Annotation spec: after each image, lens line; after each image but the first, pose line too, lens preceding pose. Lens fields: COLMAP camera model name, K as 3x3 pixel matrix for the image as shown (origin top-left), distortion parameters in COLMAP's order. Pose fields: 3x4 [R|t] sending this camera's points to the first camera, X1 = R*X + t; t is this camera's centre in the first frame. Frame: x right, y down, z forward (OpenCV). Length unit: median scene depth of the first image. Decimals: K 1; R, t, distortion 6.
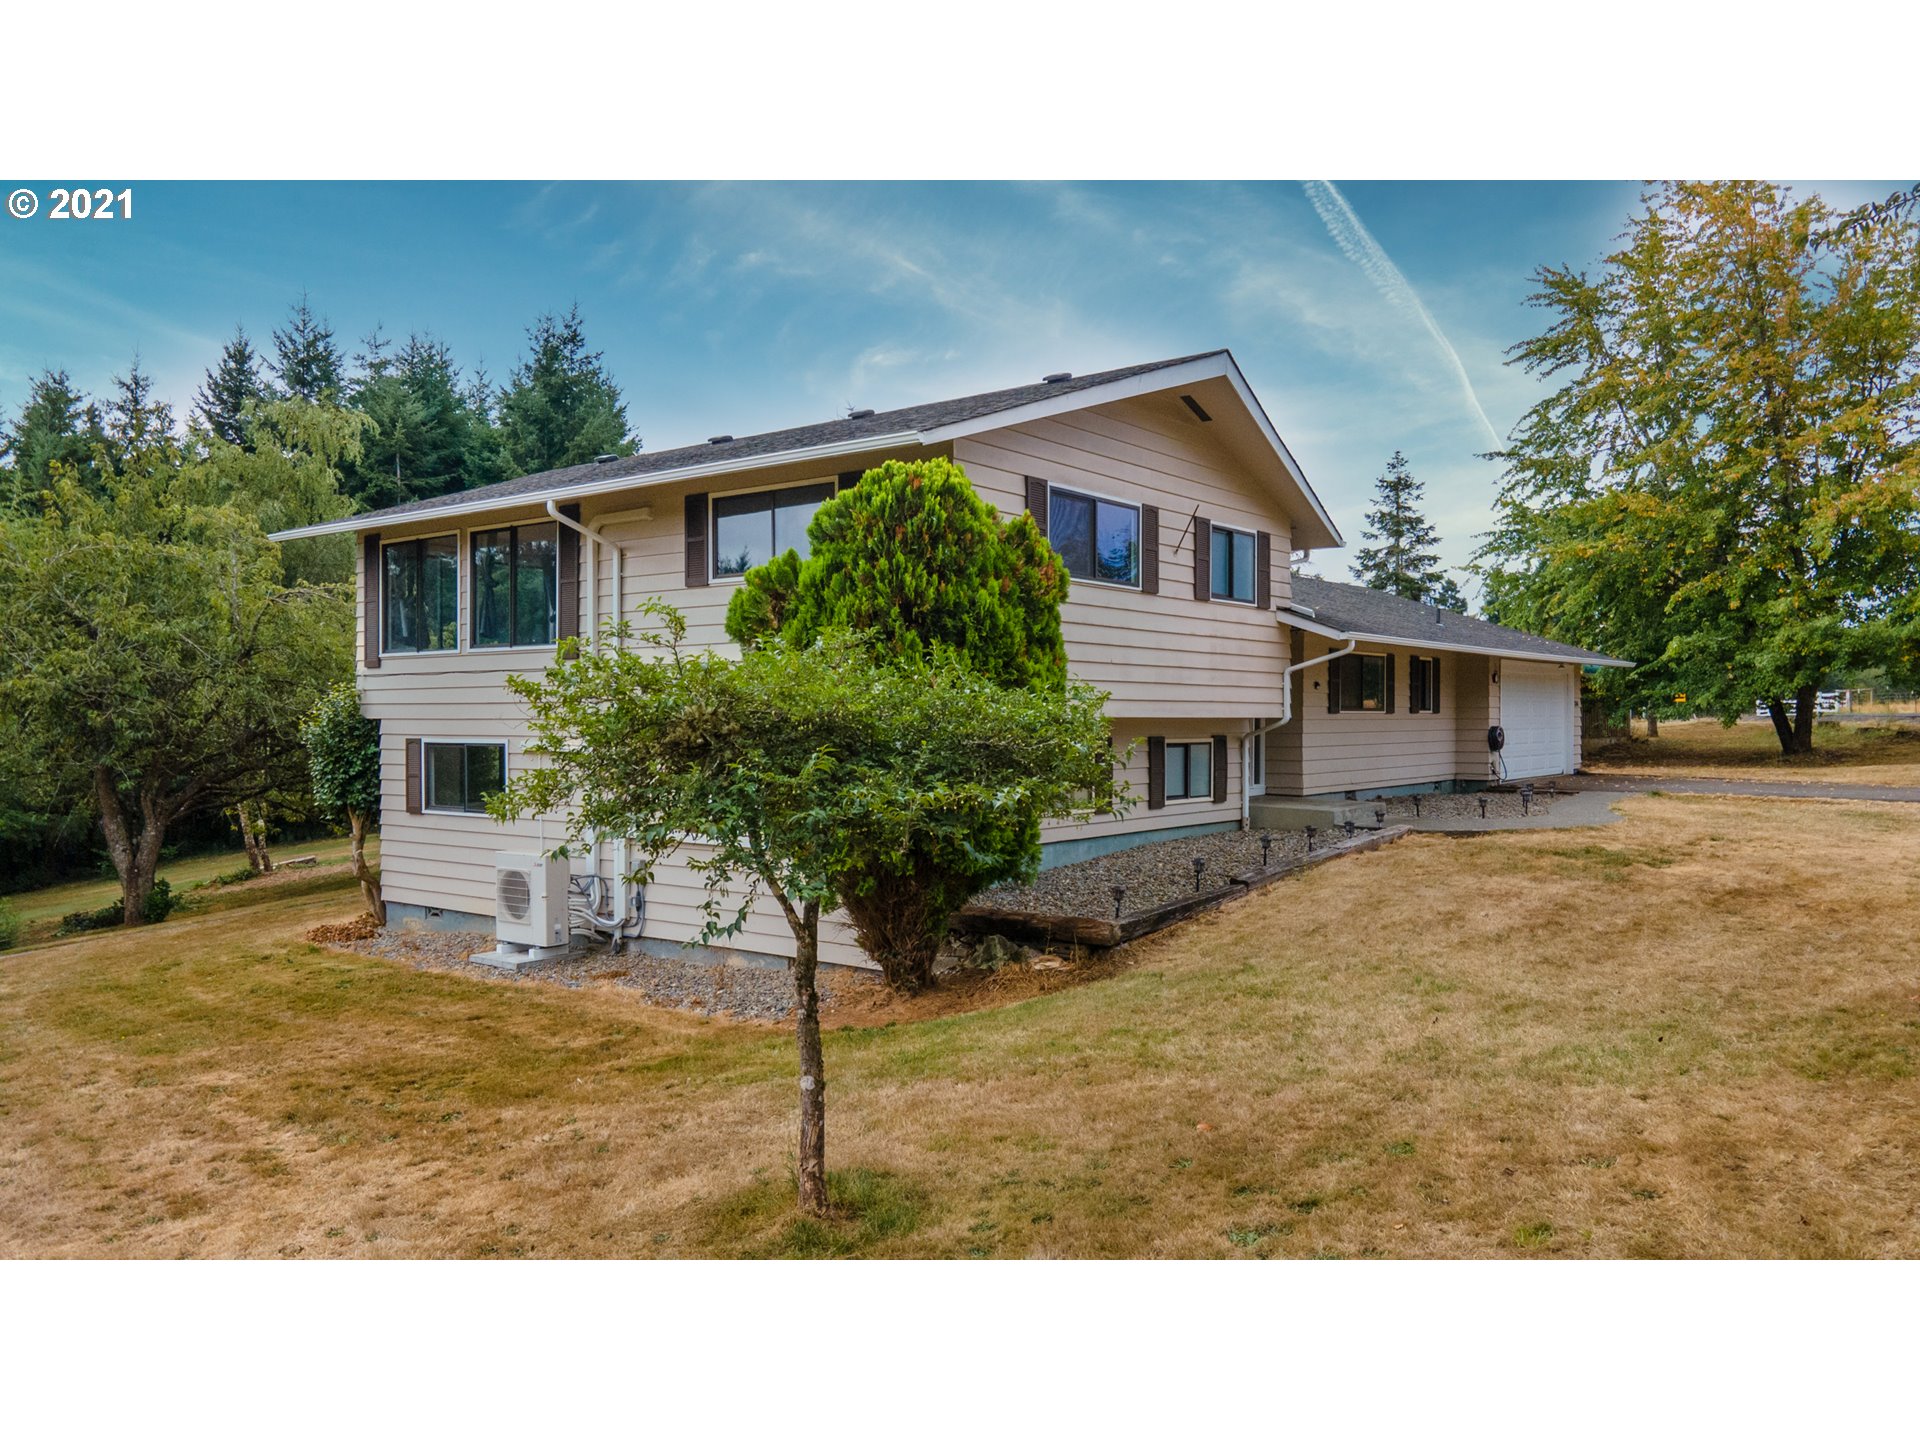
lens RADIAL K [[1392.2, 0, 960.0], [0, 1392.2, 720.0], [0, 0, 1]] dist [0.030086, 0.000914]
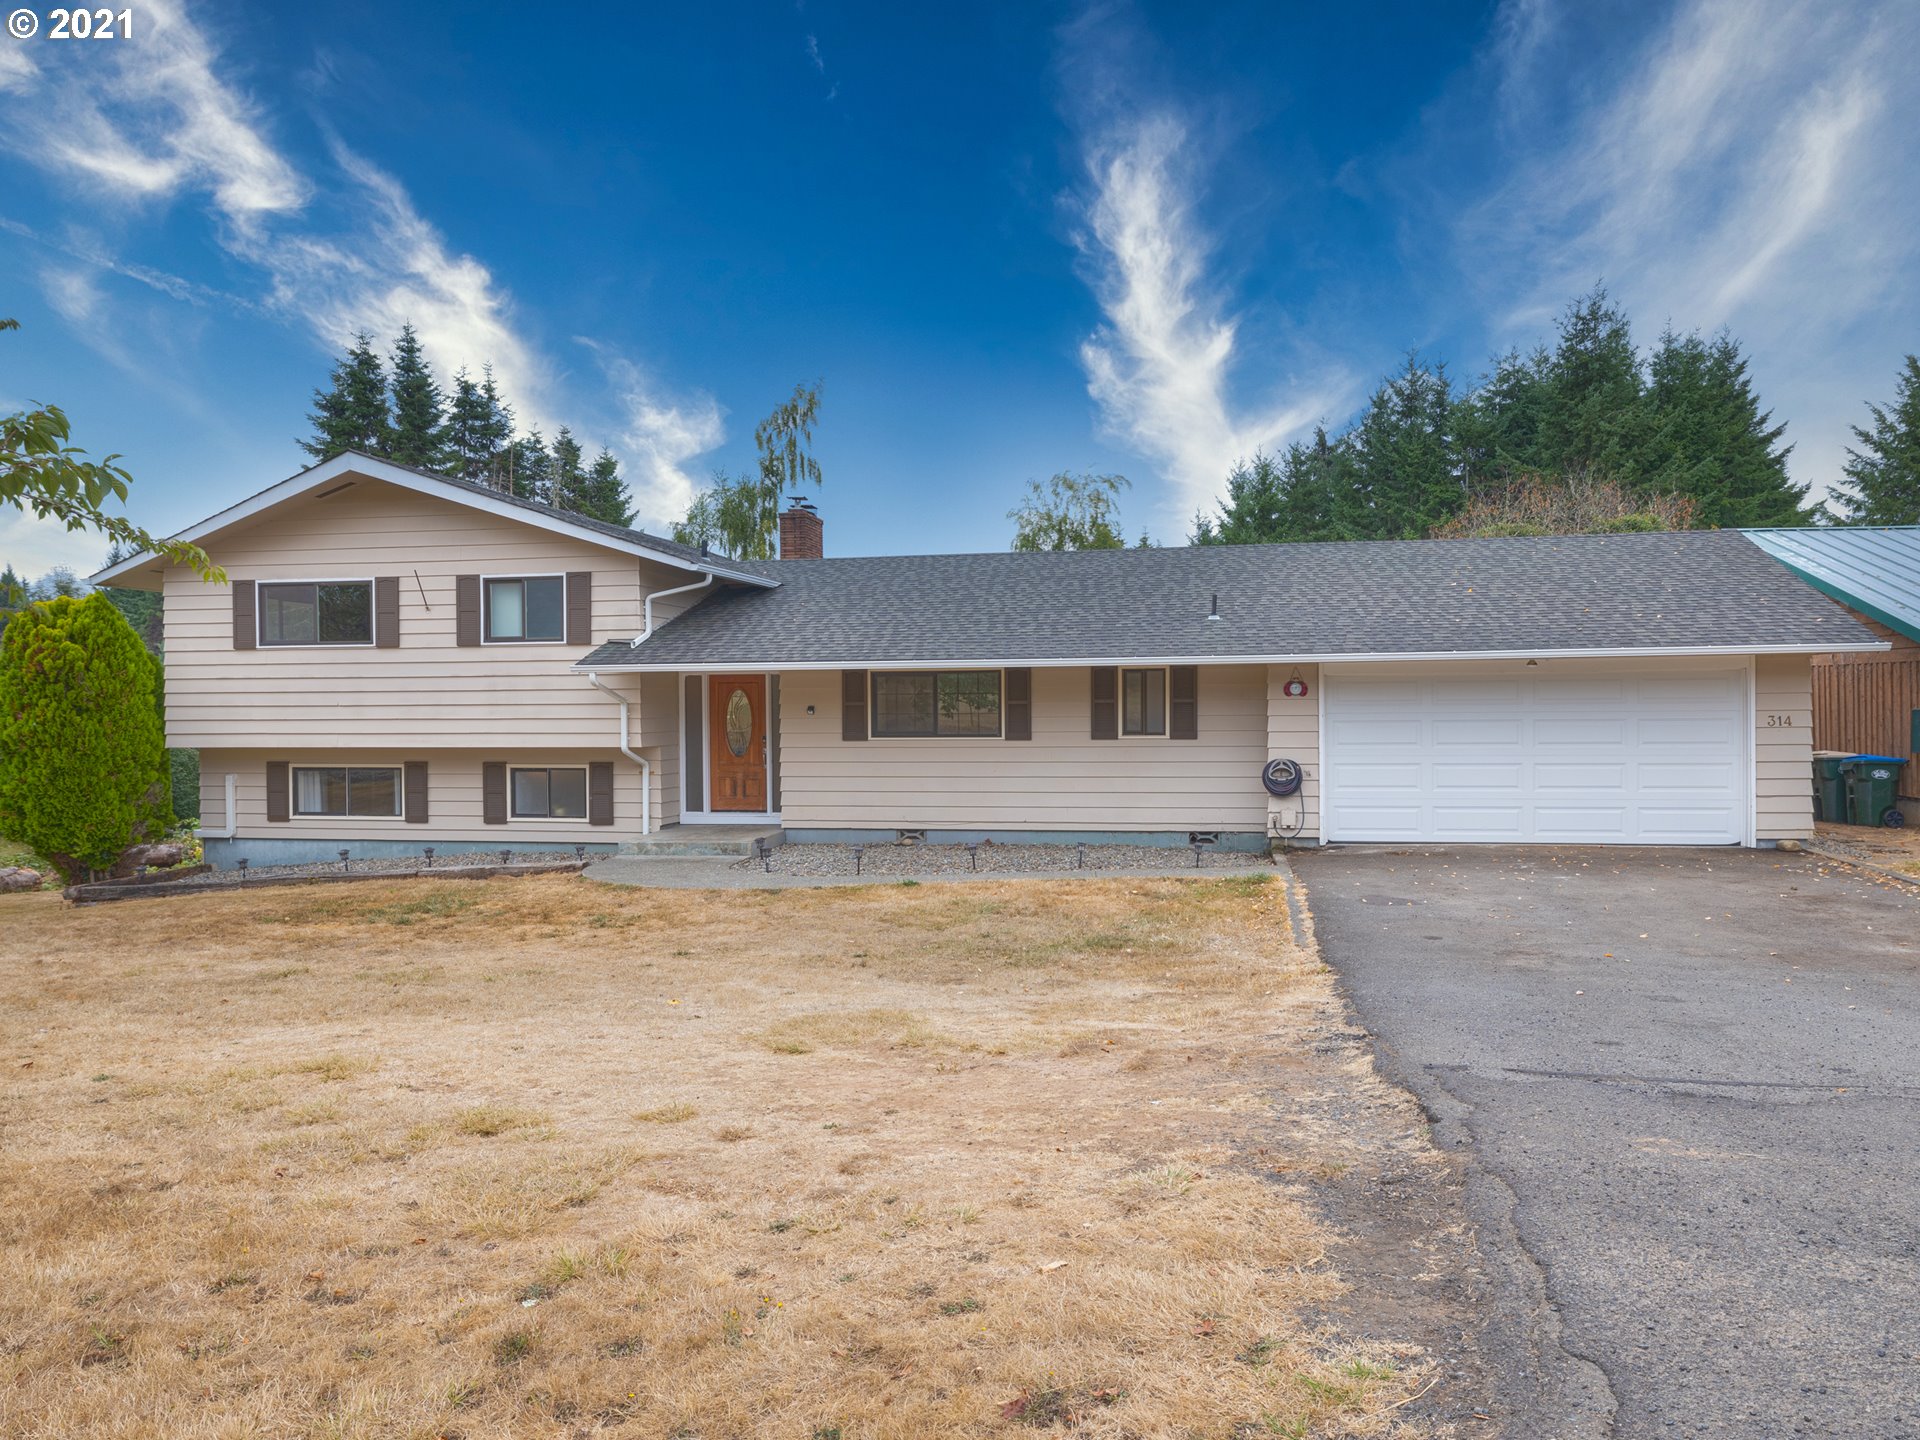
lens RADIAL K [[1307.7, 0, 960.0], [0, 1307.7, 720.0], [0, 0, 1]] dist [0.001074, -0.000973]
pose [[0.465299, 0.009122, -0.885107, 1.329876], [0.002853, 0.999926, 0.011805, -0.036200], [0.885149, -0.008018, 0.465239, 0.857626]]
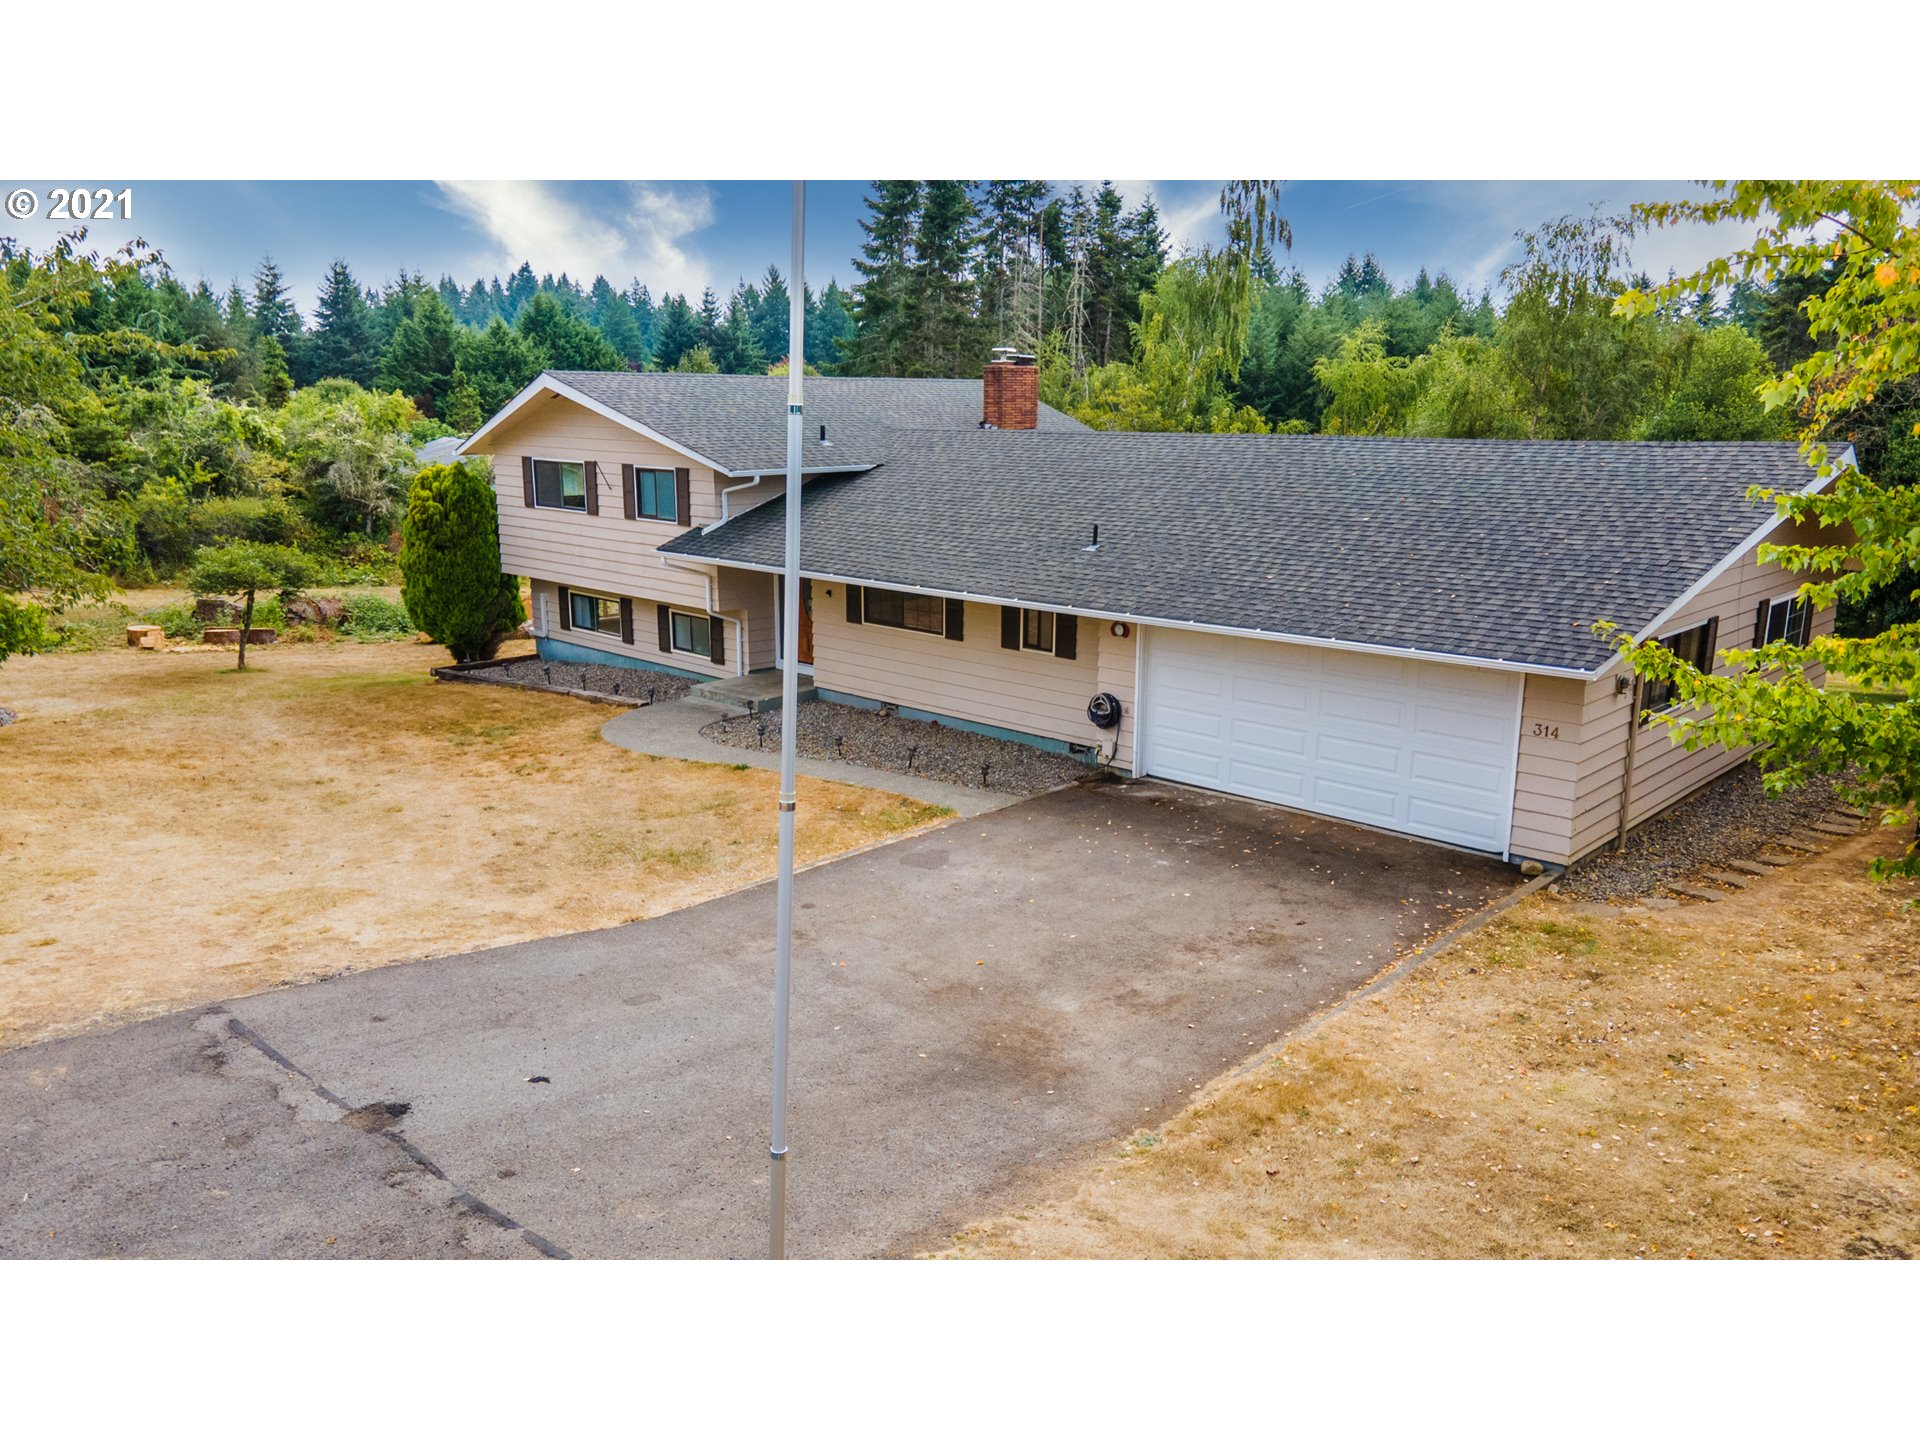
lens RADIAL K [[1392.2, 0, 960.0], [0, 1392.2, 720.0], [0, 0, 1]] dist [0.030086, 0.000914]
pose [[-0.099205, 0.230943, -0.967897, 1.659278], [-0.006460, 0.972525, 0.232709, -0.229298], [0.995046, 0.029339, -0.094987, 1.509219]]
